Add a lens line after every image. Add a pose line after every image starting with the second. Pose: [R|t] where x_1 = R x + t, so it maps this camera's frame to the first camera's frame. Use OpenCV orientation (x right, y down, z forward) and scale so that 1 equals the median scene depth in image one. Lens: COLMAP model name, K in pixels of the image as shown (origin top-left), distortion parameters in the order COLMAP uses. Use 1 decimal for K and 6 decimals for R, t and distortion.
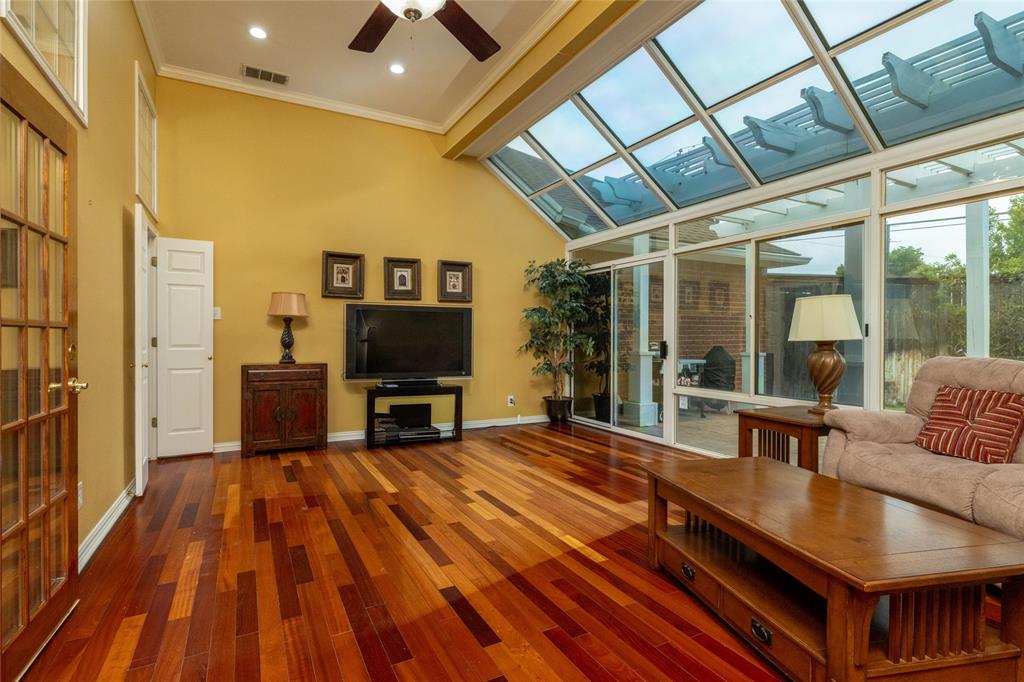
lens RADIAL K [[490.7, 0, 495.2], [0, 490.7, 331.8], [0, 0, 1]] dist [-0.002313, -0.000120]
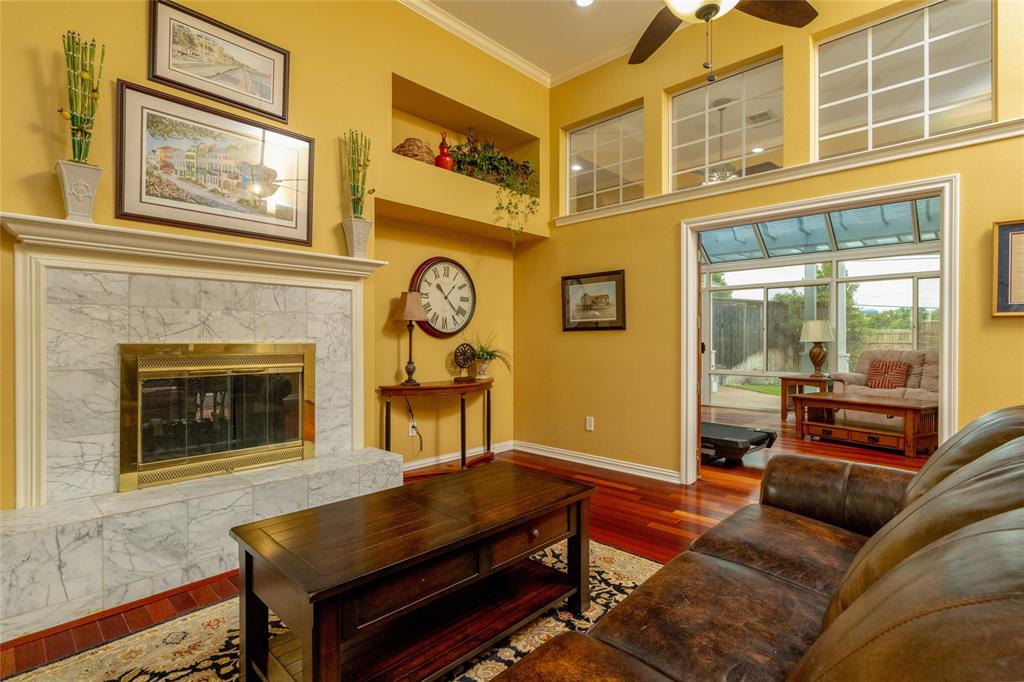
lens RADIAL K [[490.7, 0, 516.2], [0, 490.7, 340.0], [0, 0, 1]] dist [-0.002313, -0.000120]
pose [[0.941365, 0.000935, 0.337390, -0.995720], [-0.004632, 0.999938, 0.010152, -0.003729], [-0.337359, -0.011120, 0.941310, -0.424423]]
